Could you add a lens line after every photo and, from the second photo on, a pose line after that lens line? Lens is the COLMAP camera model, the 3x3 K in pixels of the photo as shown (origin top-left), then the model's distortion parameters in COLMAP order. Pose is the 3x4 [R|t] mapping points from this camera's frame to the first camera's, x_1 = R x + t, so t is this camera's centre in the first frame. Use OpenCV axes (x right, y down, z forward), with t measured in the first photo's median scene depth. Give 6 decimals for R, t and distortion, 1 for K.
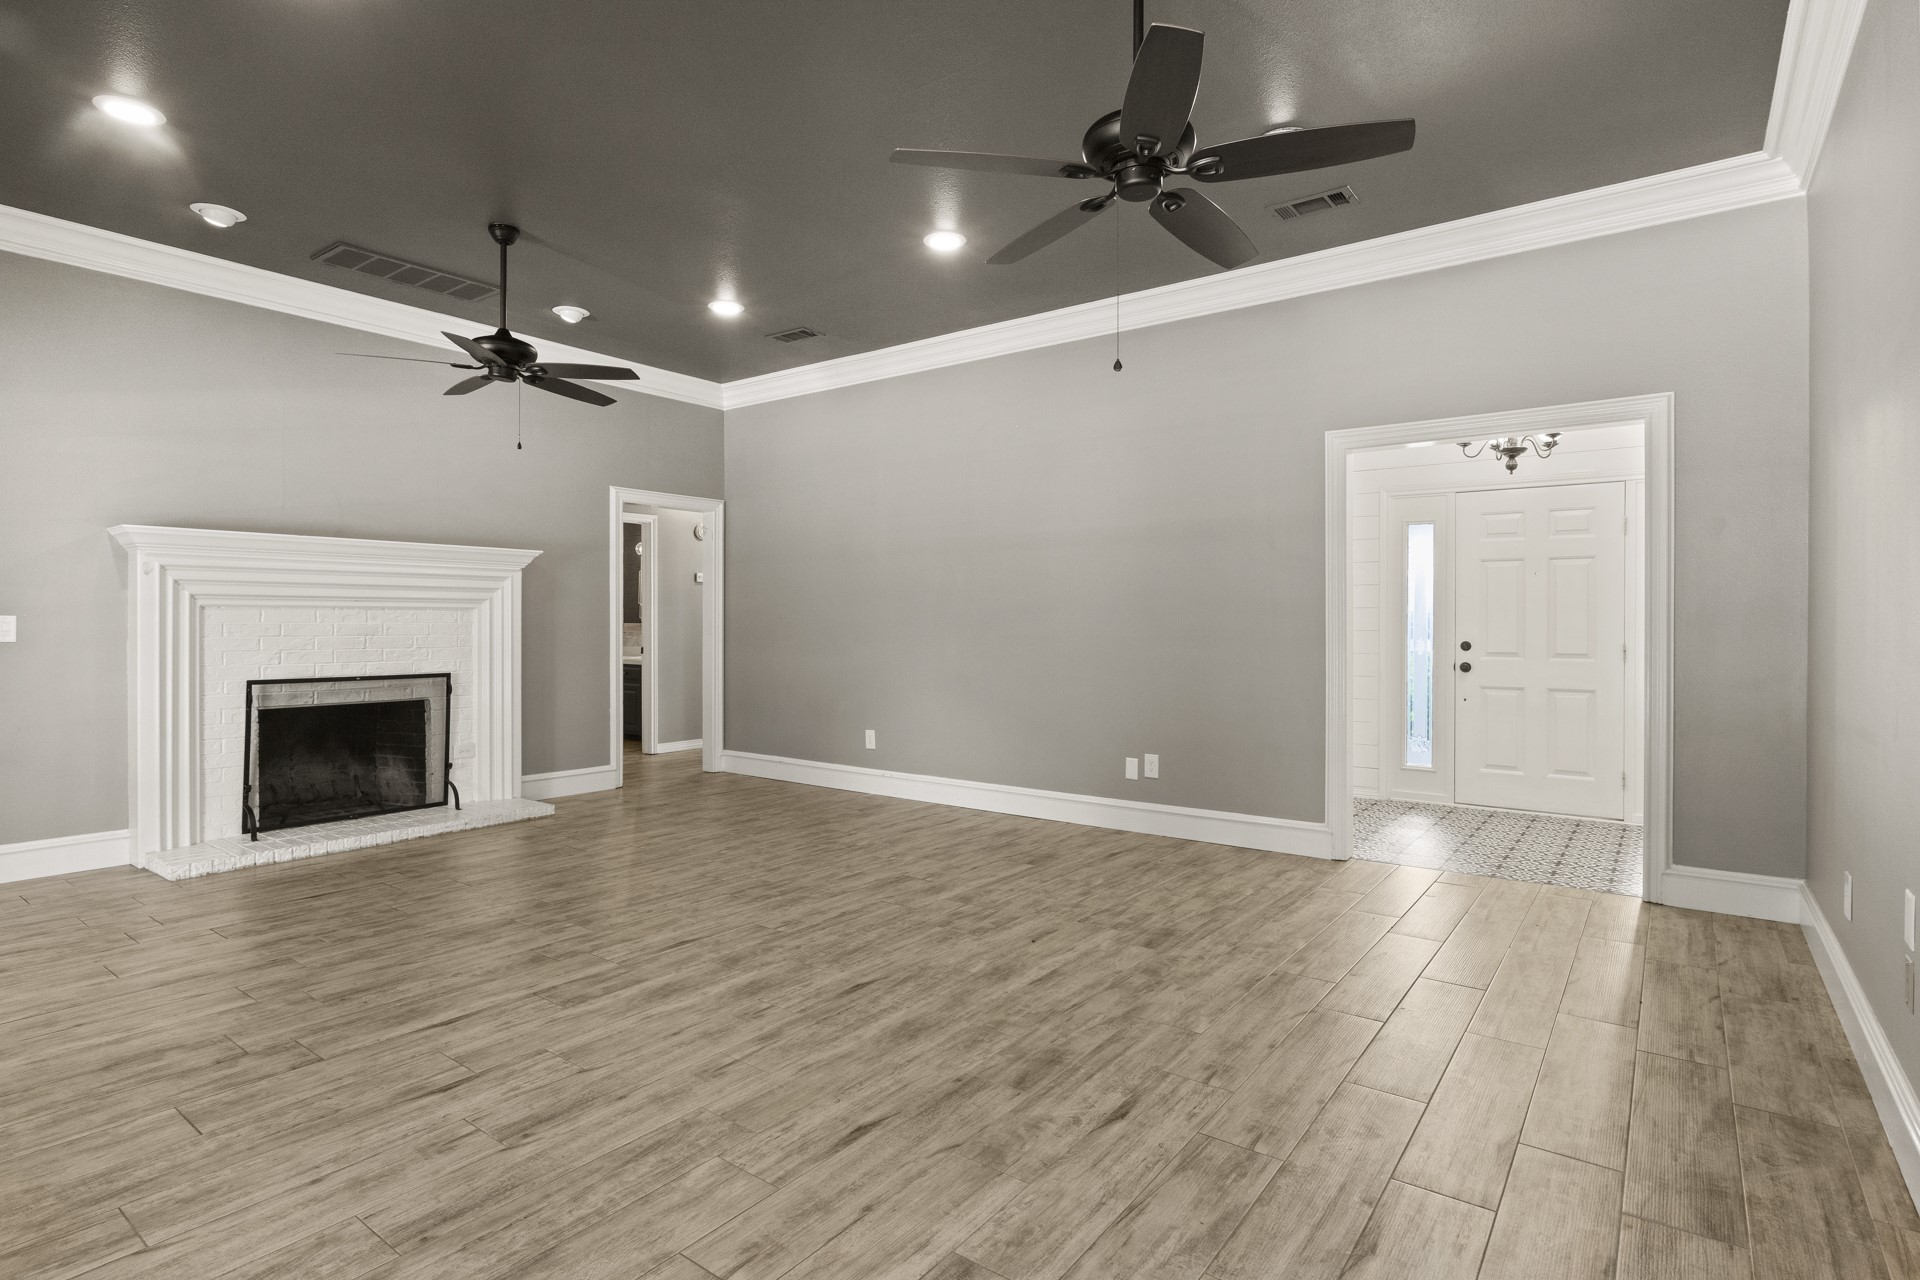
lens RADIAL K [[964.2, 0, 960.2], [0, 964.2, 615.8], [0, 0, 1]] dist [-0.001256, -0.000560]
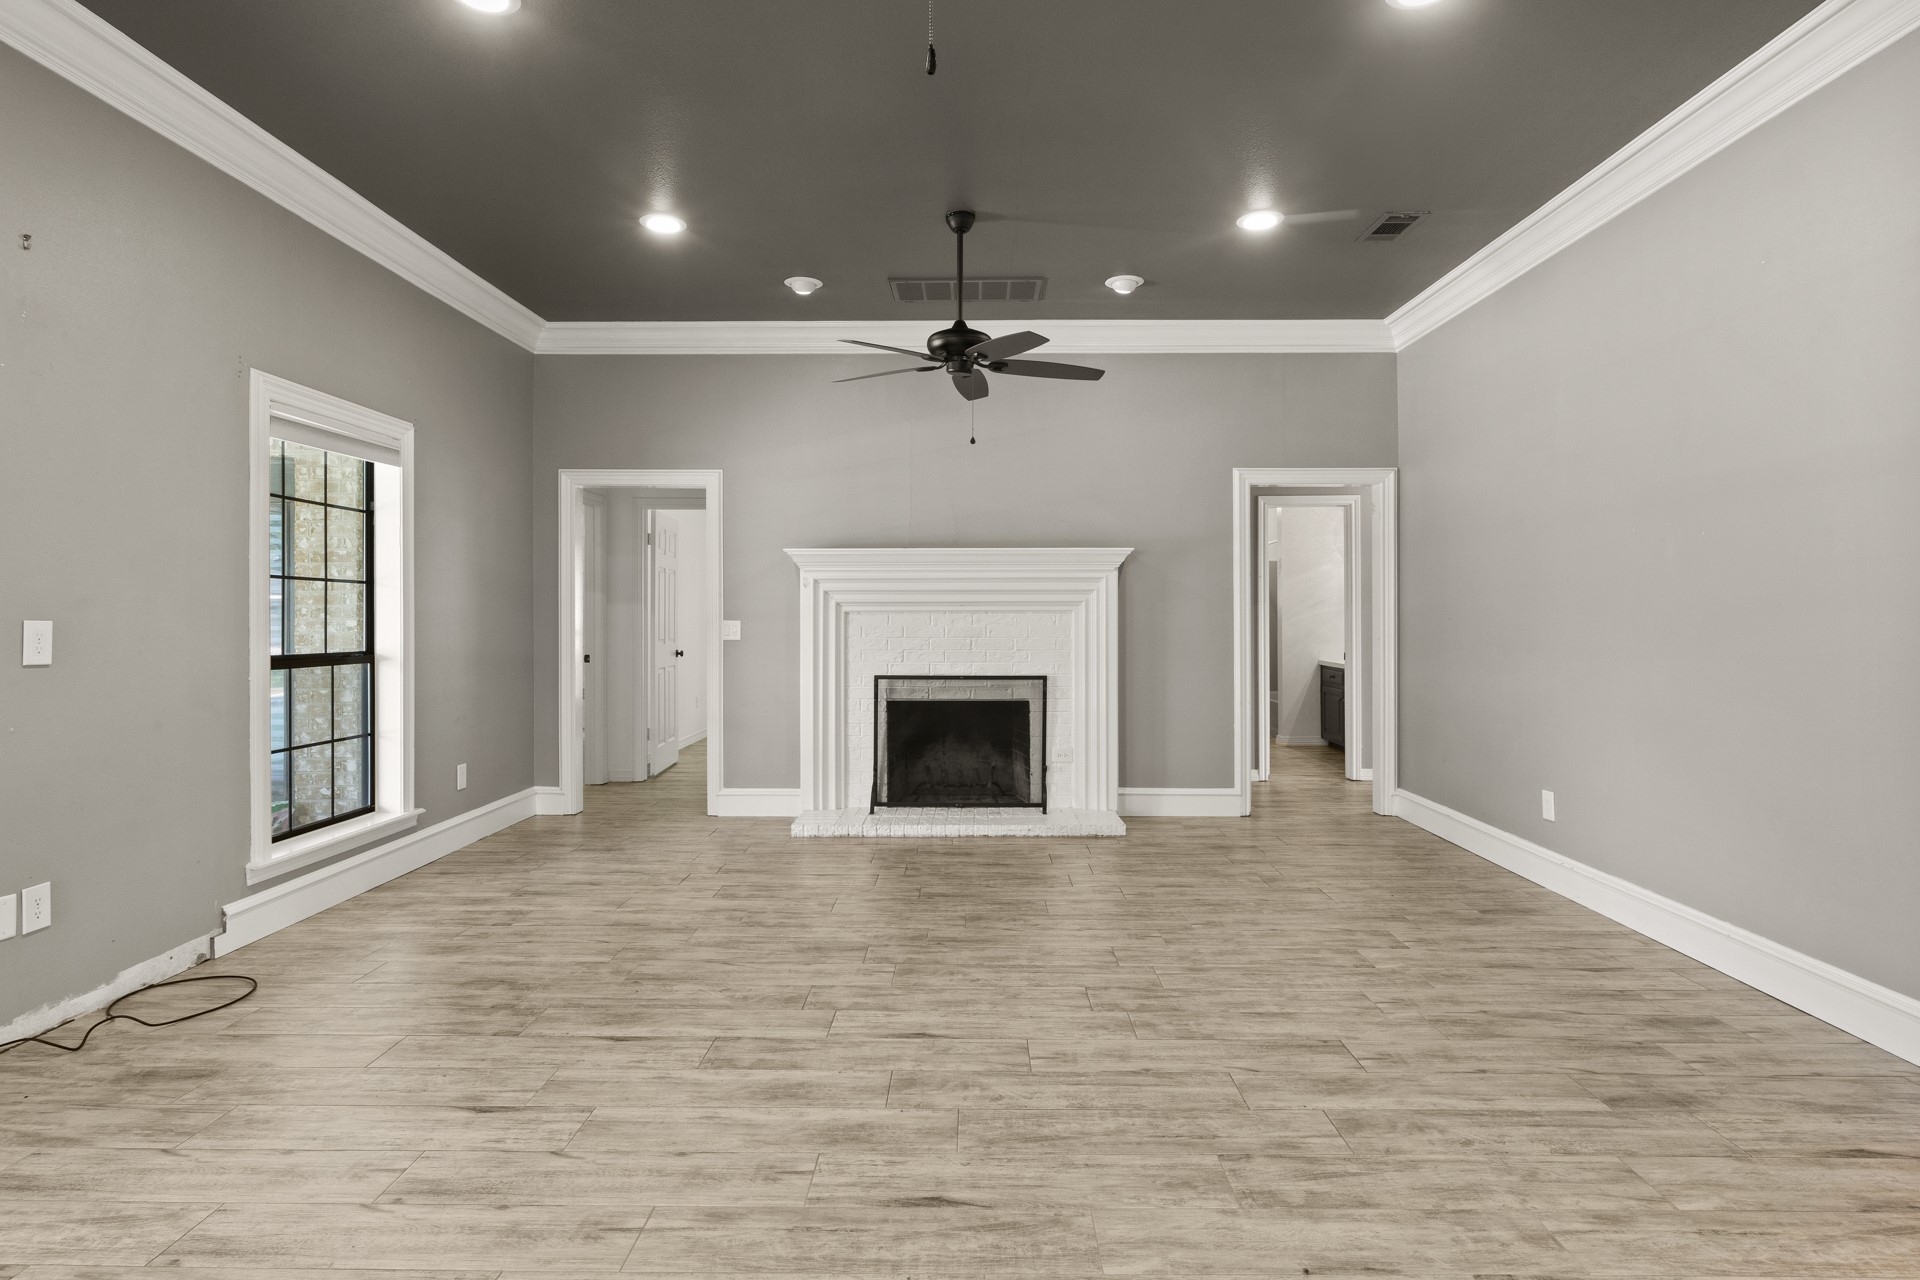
lens RADIAL K [[966.9, 0, 960.4], [0, 966.9, 605.9], [0, 0, 1]] dist [-0.005421, -0.000191]
pose [[0.590865, -0.011857, -0.806684, 0.292168], [0.008152, 0.999929, -0.008727, -0.006543], [0.806730, -0.001419, 0.590919, 0.426296]]
